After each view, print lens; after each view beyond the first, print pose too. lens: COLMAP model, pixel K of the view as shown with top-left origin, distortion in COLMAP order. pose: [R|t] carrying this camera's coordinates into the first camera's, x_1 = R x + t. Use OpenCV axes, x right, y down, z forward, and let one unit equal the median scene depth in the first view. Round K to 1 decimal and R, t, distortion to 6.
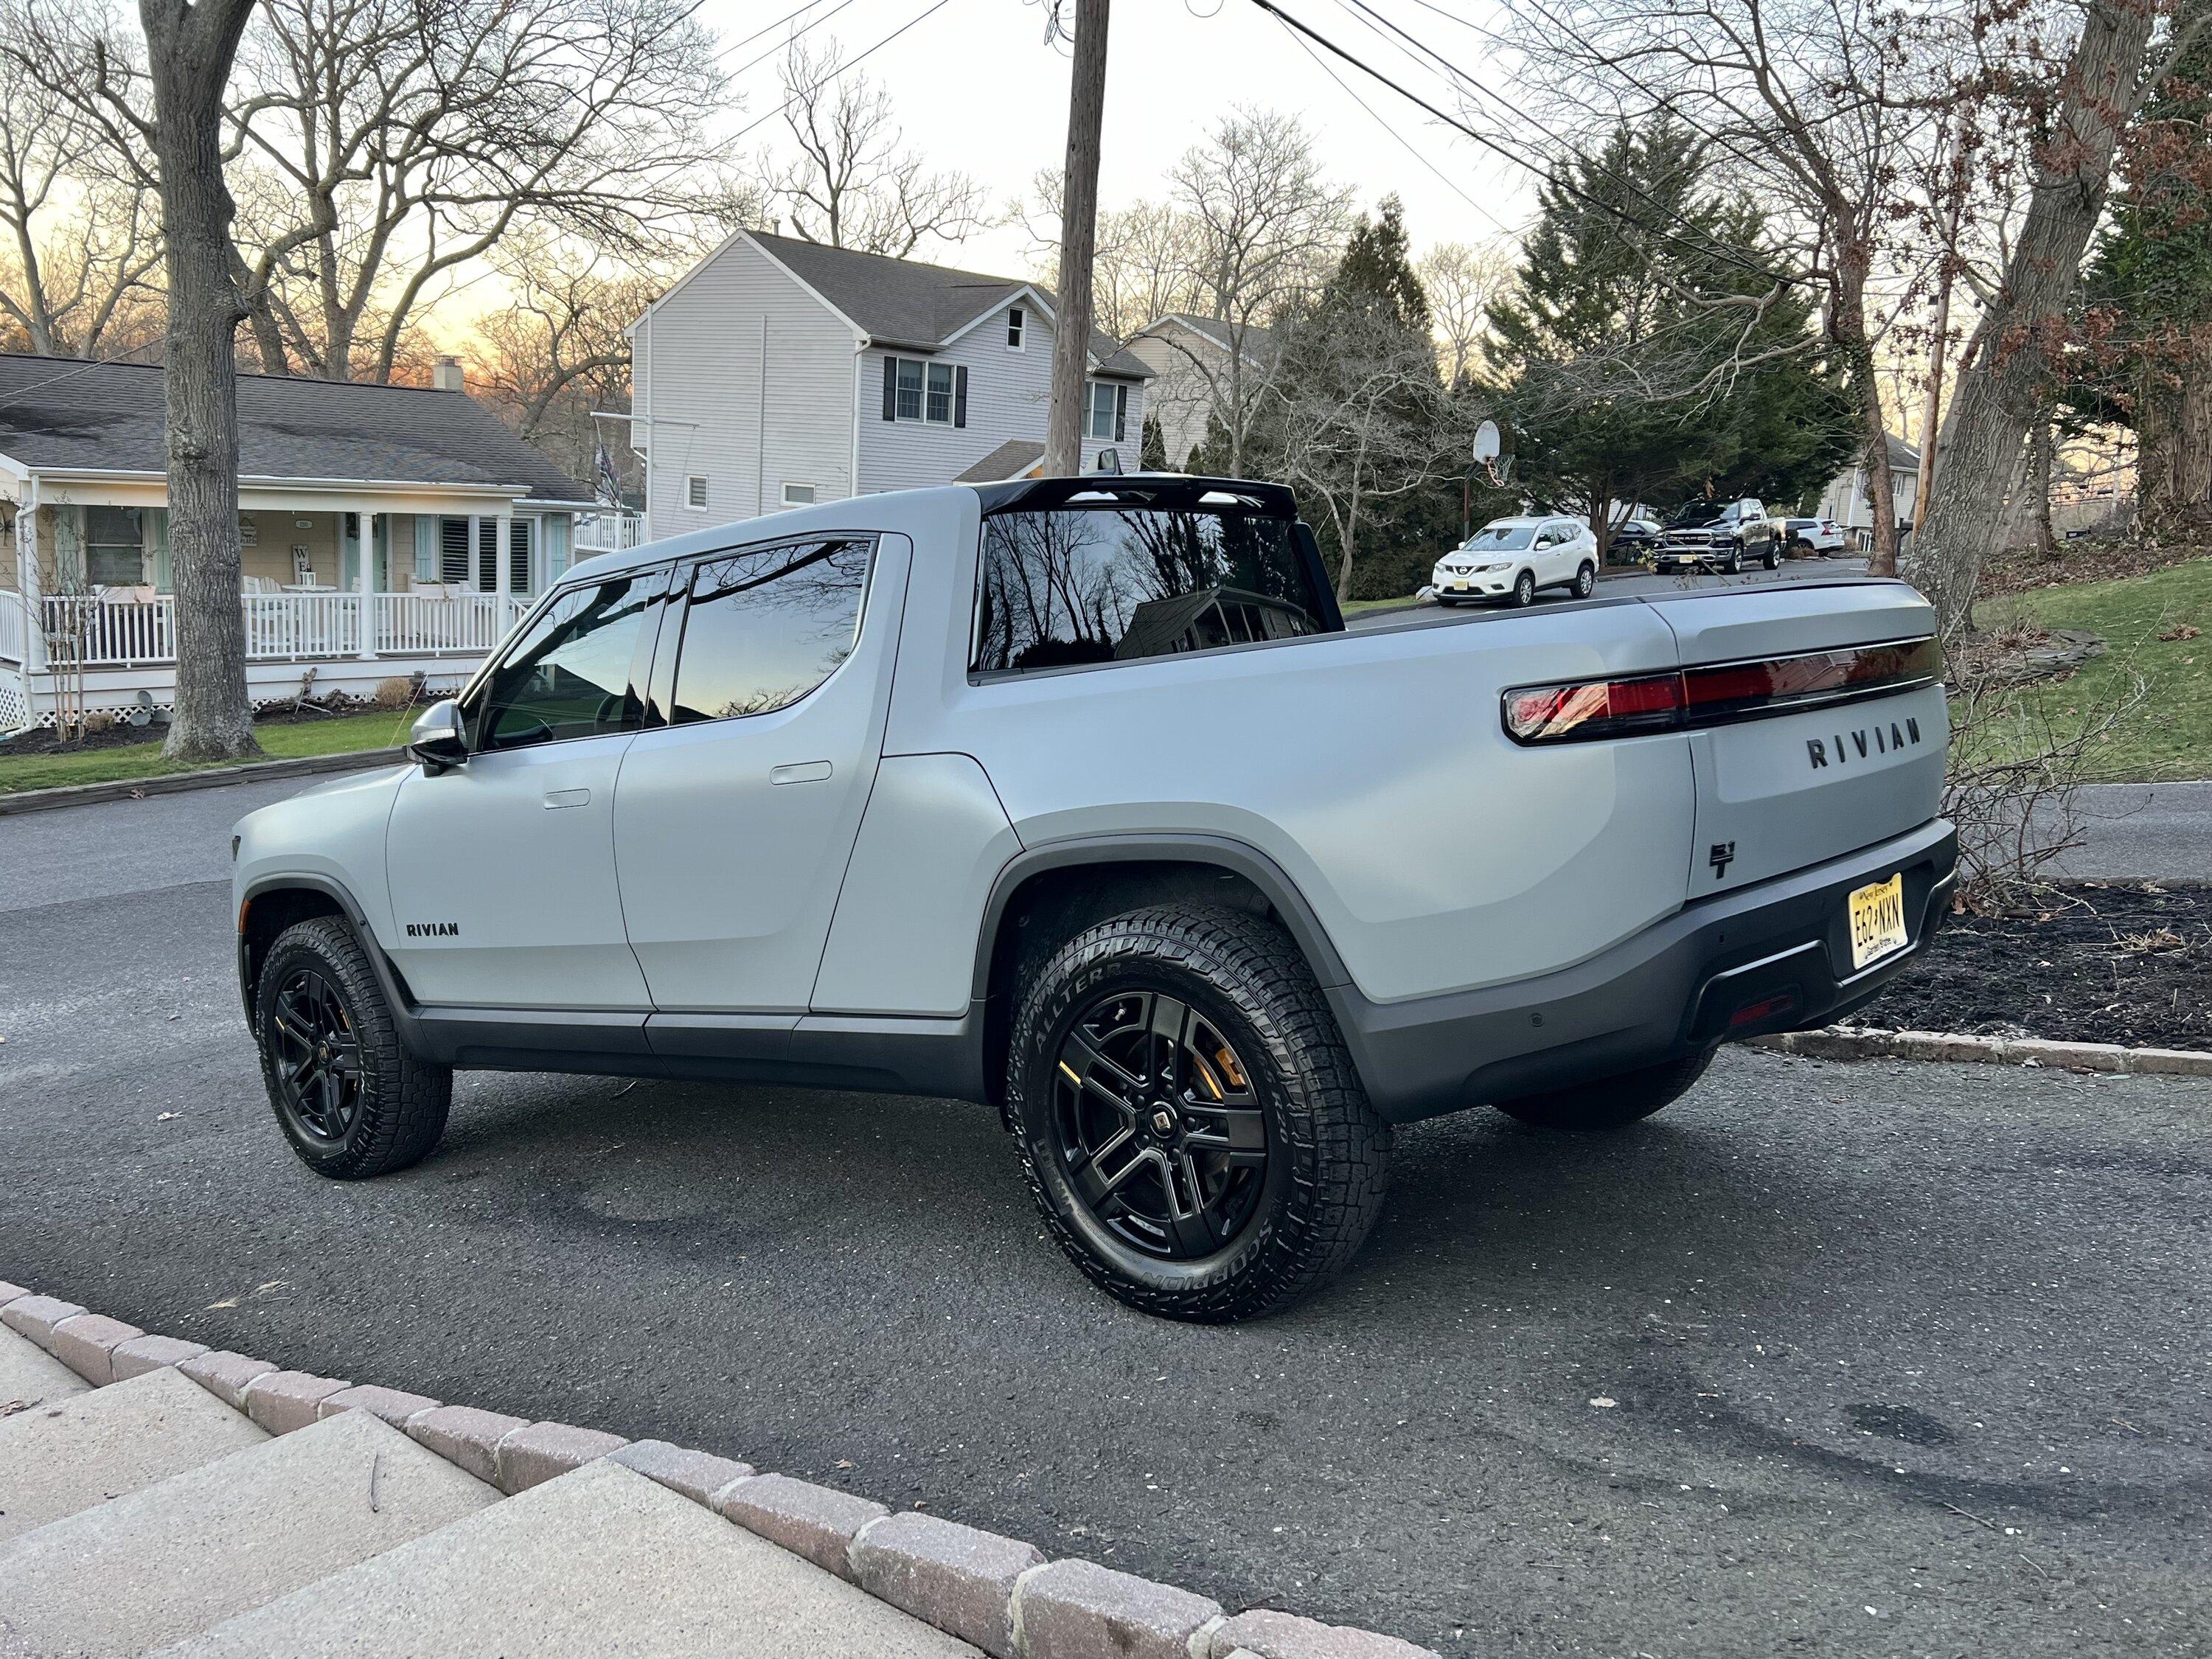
lens RADIAL K [[1874.7, 0, 1105.0], [0, 1874.7, 808.1], [0, 0, 1]] dist [0.066339, -0.091454]
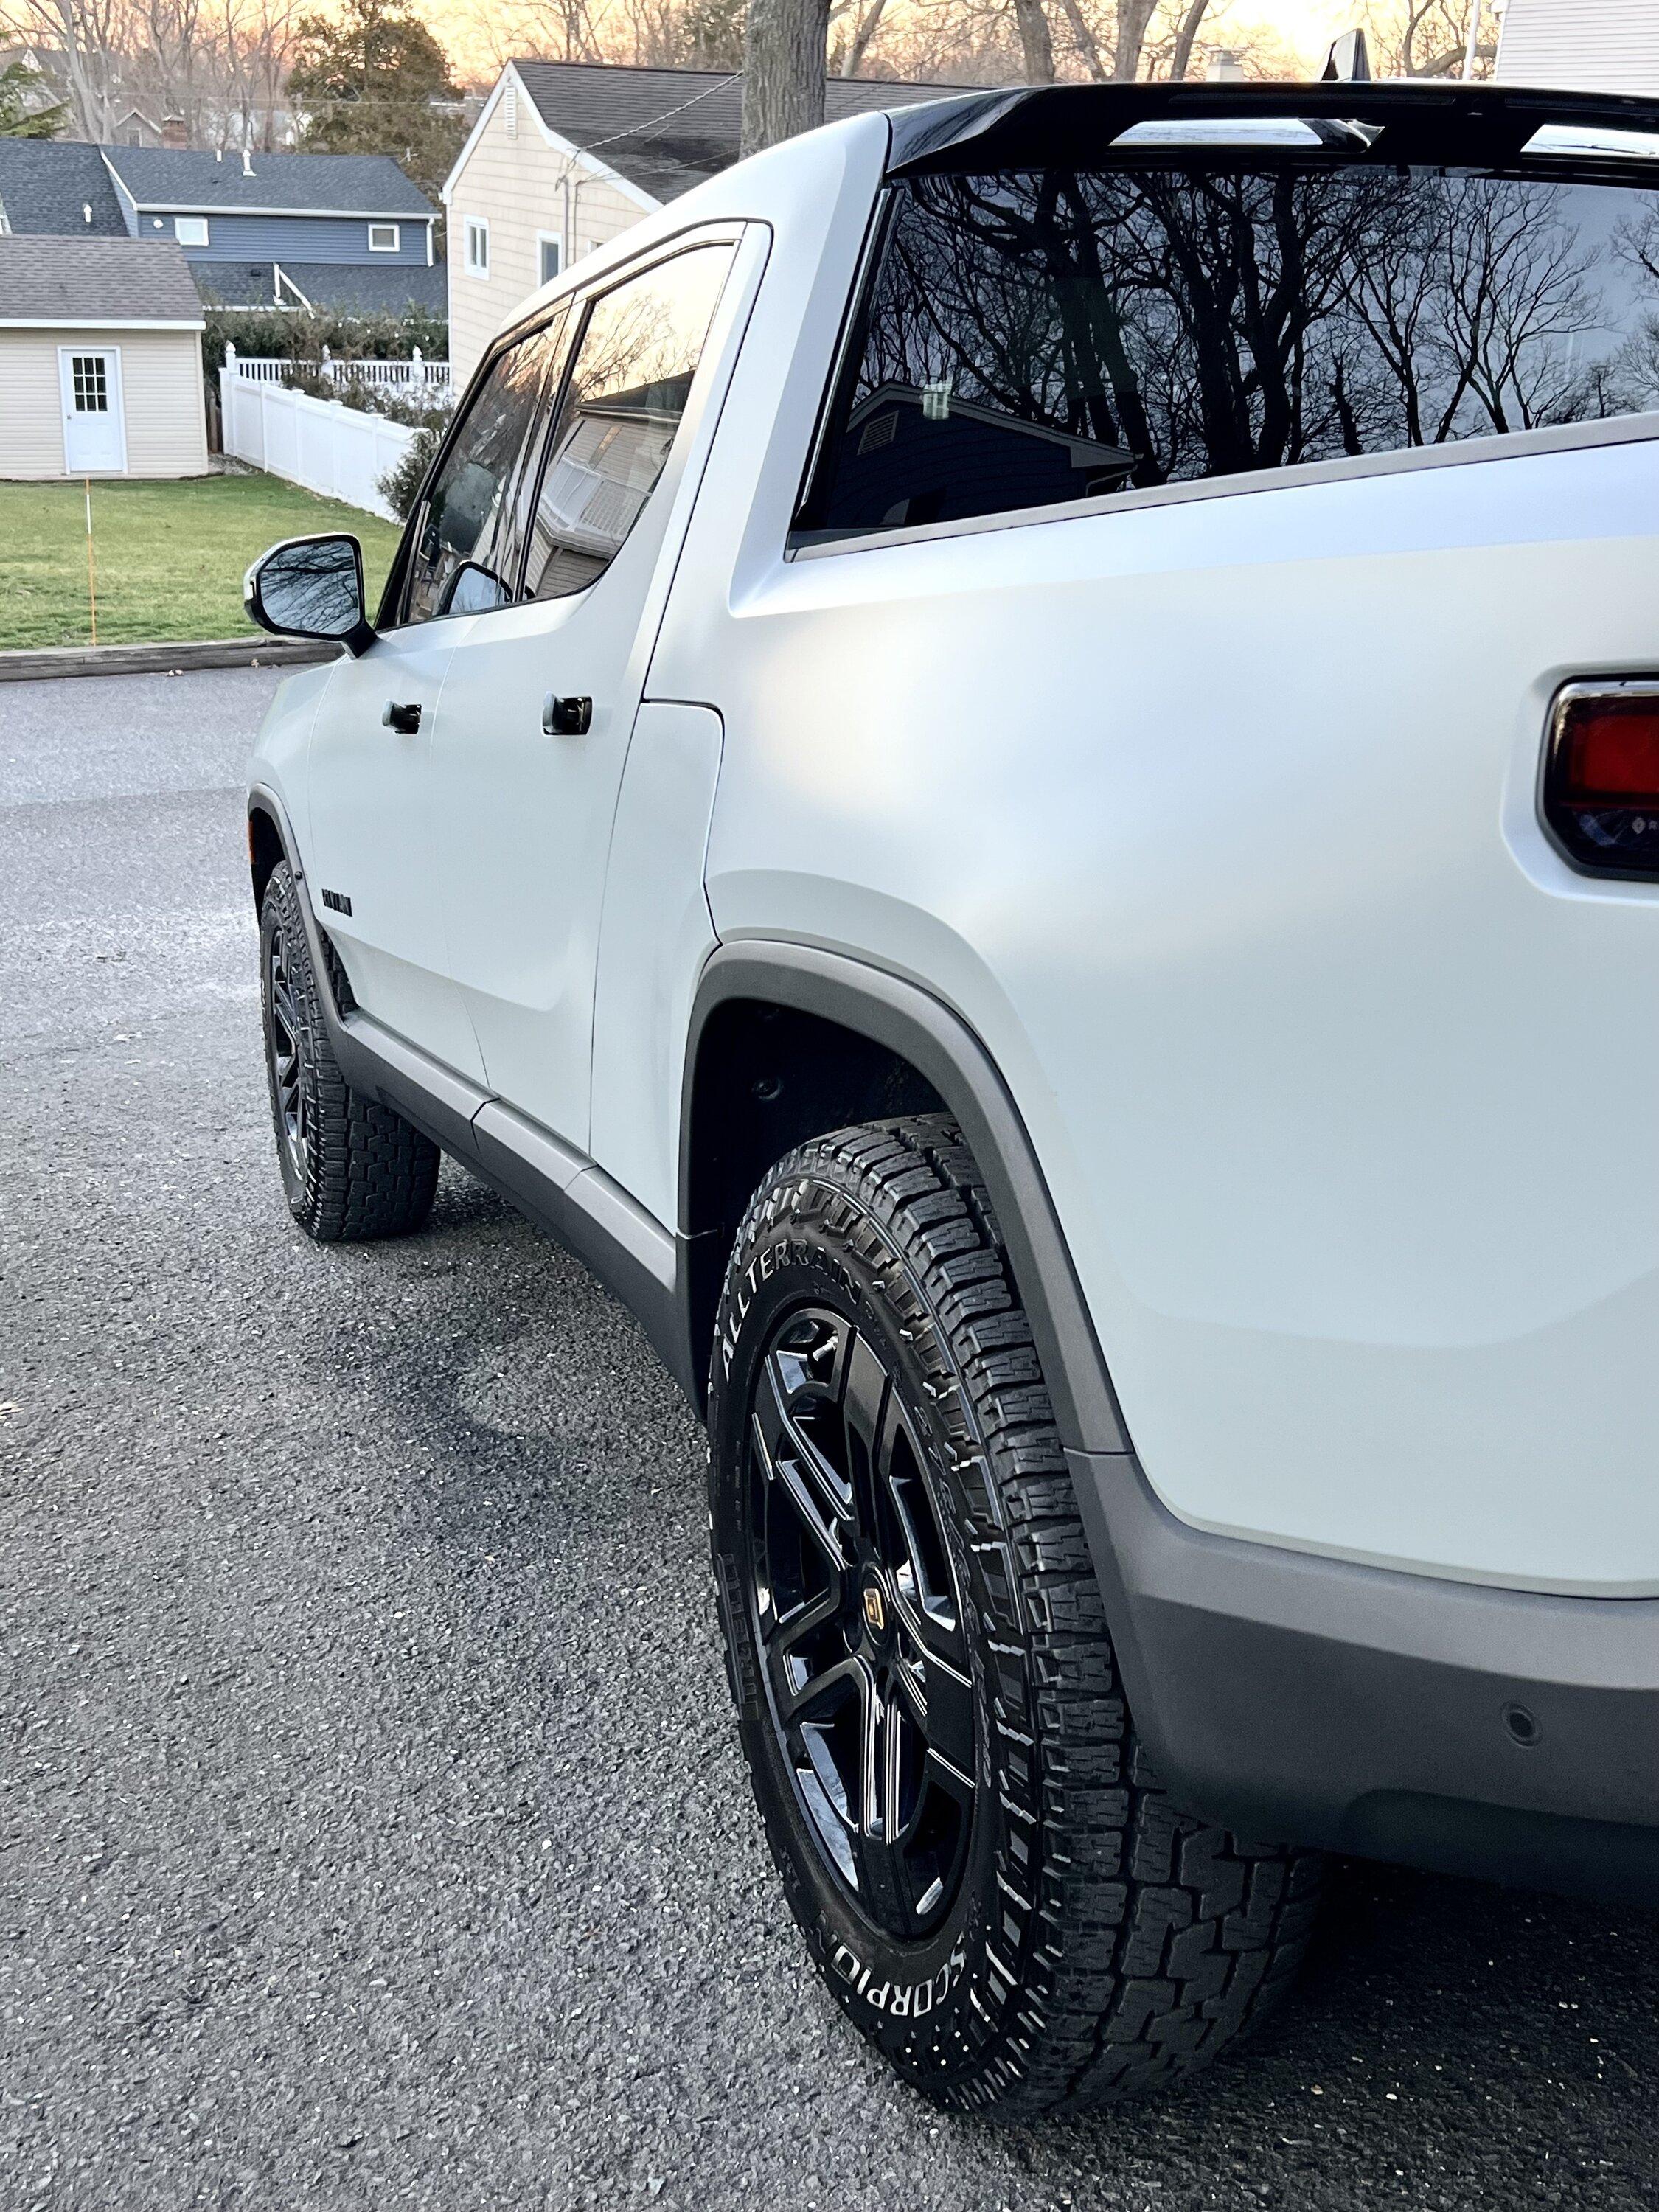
lens RADIAL K [[2411.5, 0, 829.5], [0, 2411.5, 1106.0], [0, 0, 1]] dist [0.102605, -0.203764]
pose [[0.869743, 0.158929, -0.467214, 0.054319], [-0.076989, 0.978830, 0.189643, -0.010872], [0.487462, -0.128970, 0.863566, 0.106833]]
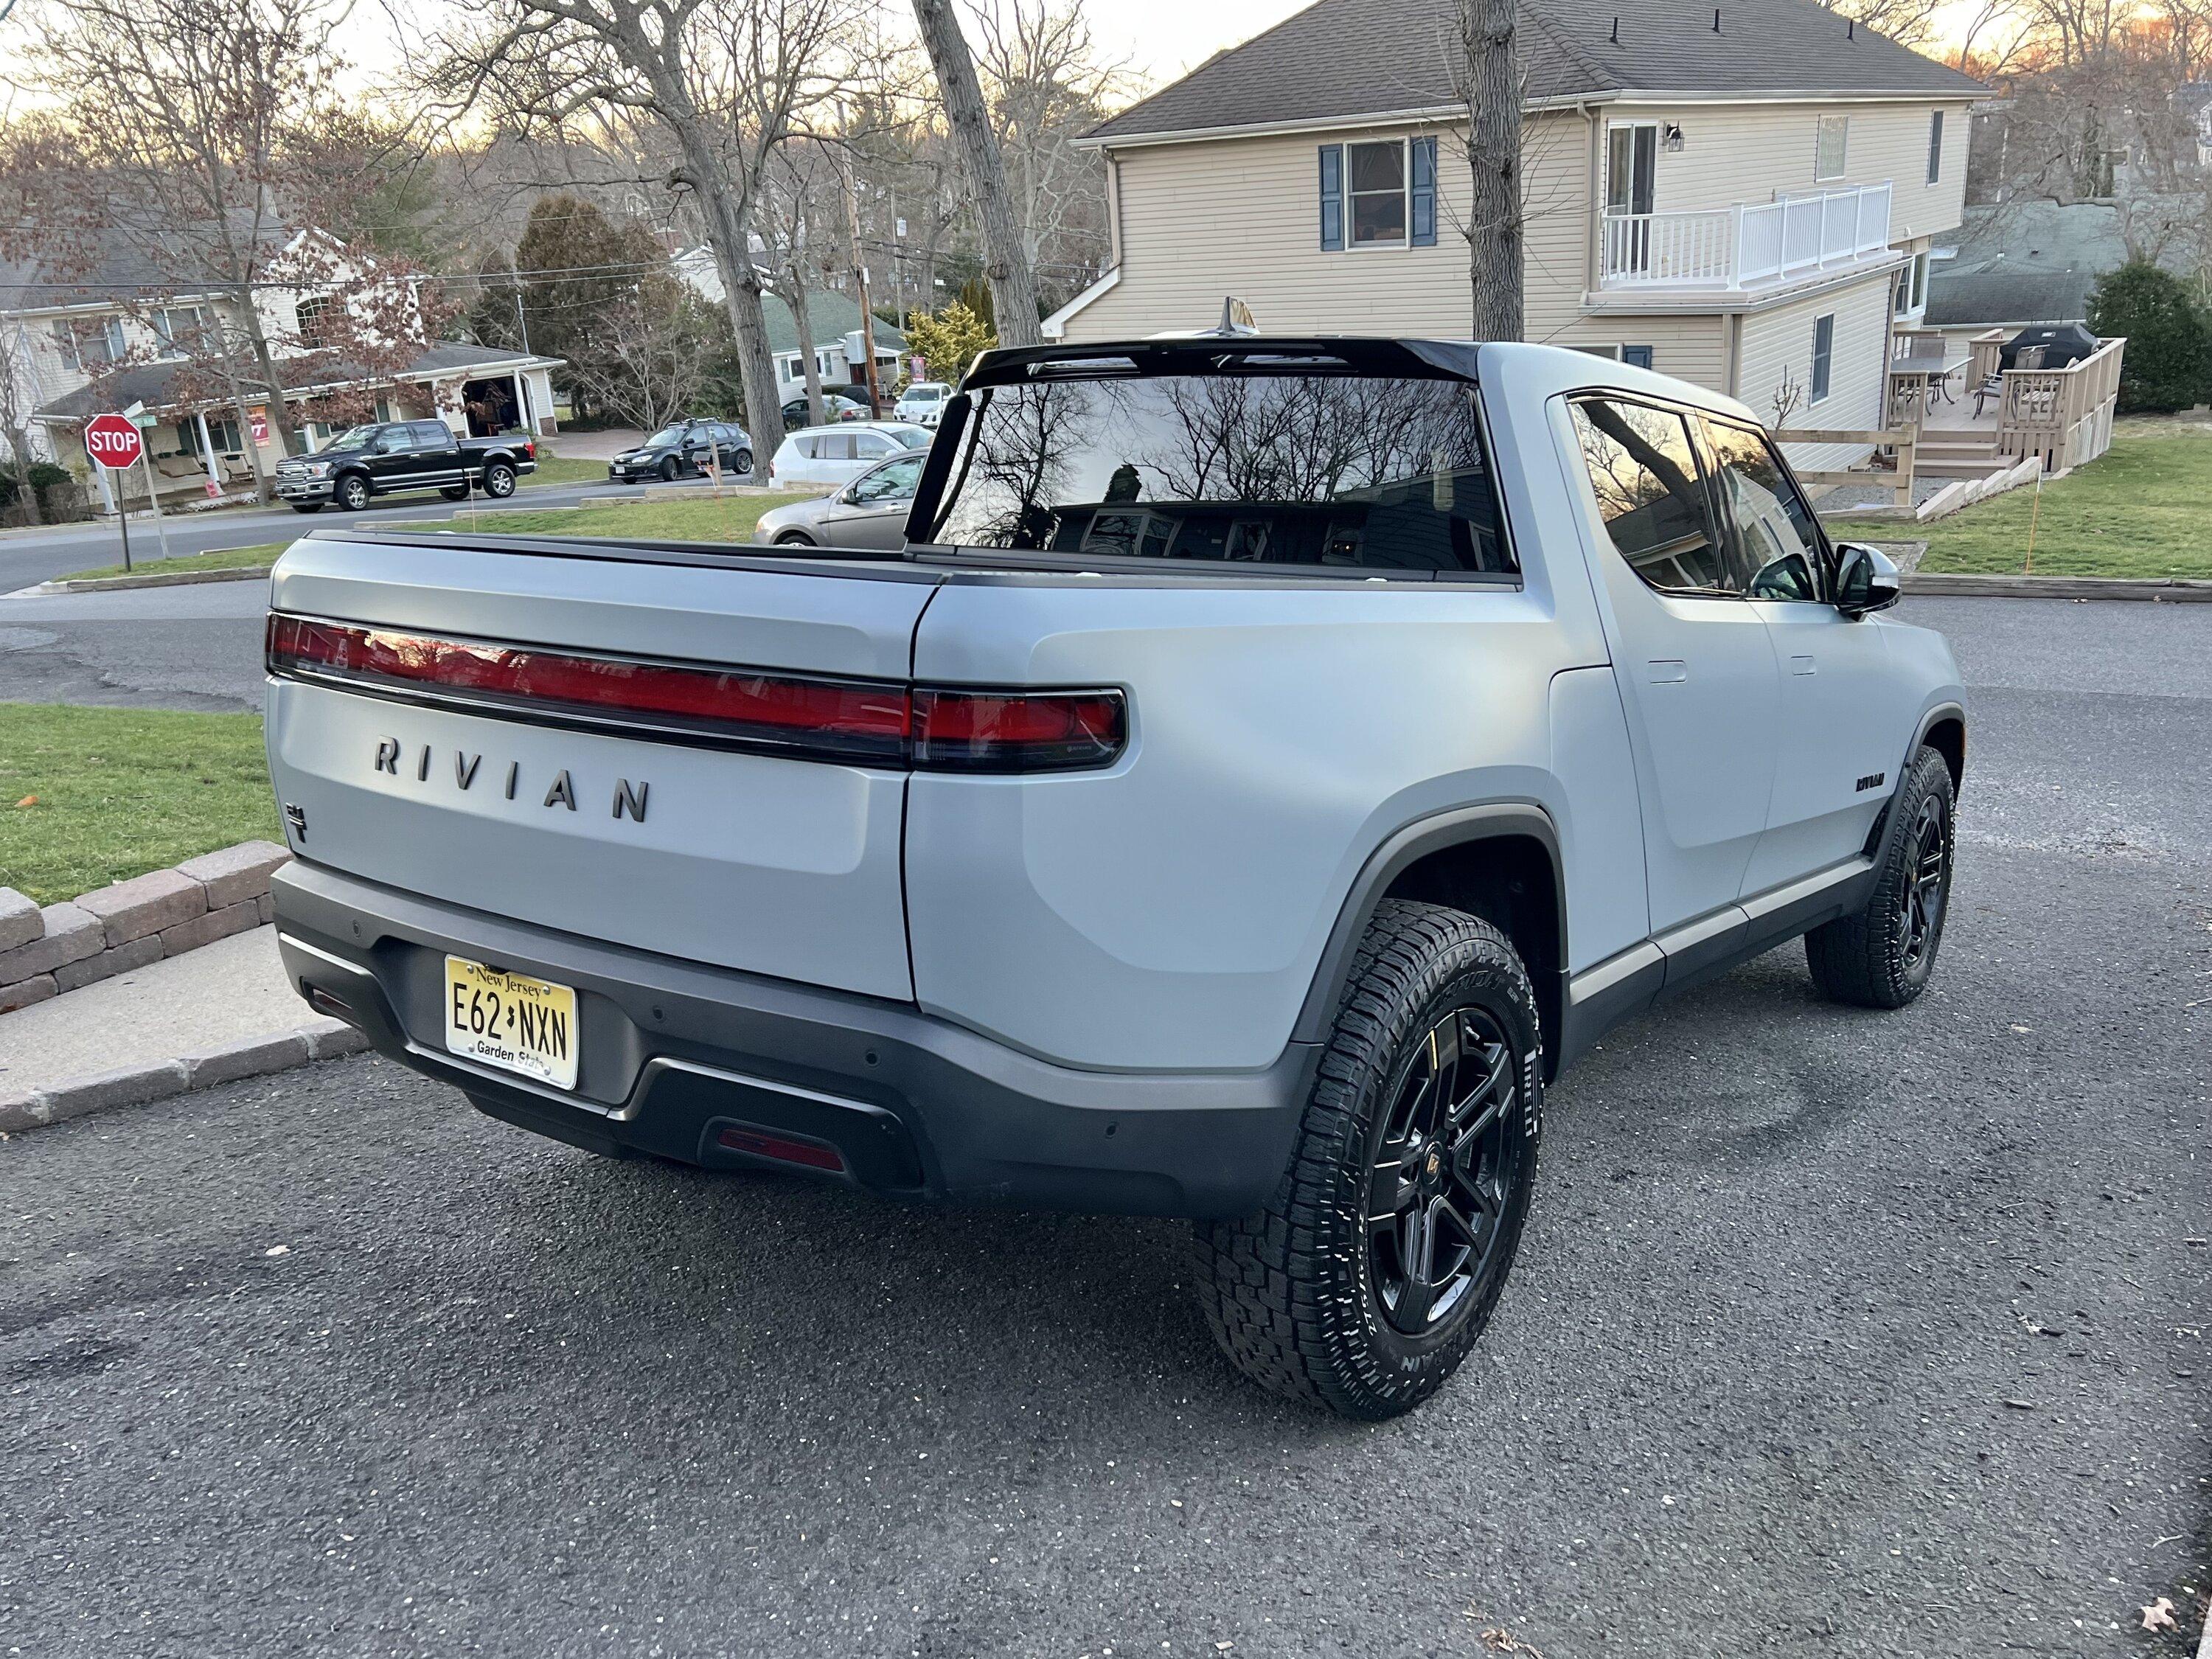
lens RADIAL K [[1874.7, 0, 1105.0], [0, 1874.7, 808.1], [0, 0, 1]] dist [0.066339, -0.091454]
pose [[0.062972, 0.247499, -0.966839, 0.227925], [-0.105260, 0.965006, 0.240174, -0.044935], [0.992449, 0.086645, 0.086820, 0.240271]]
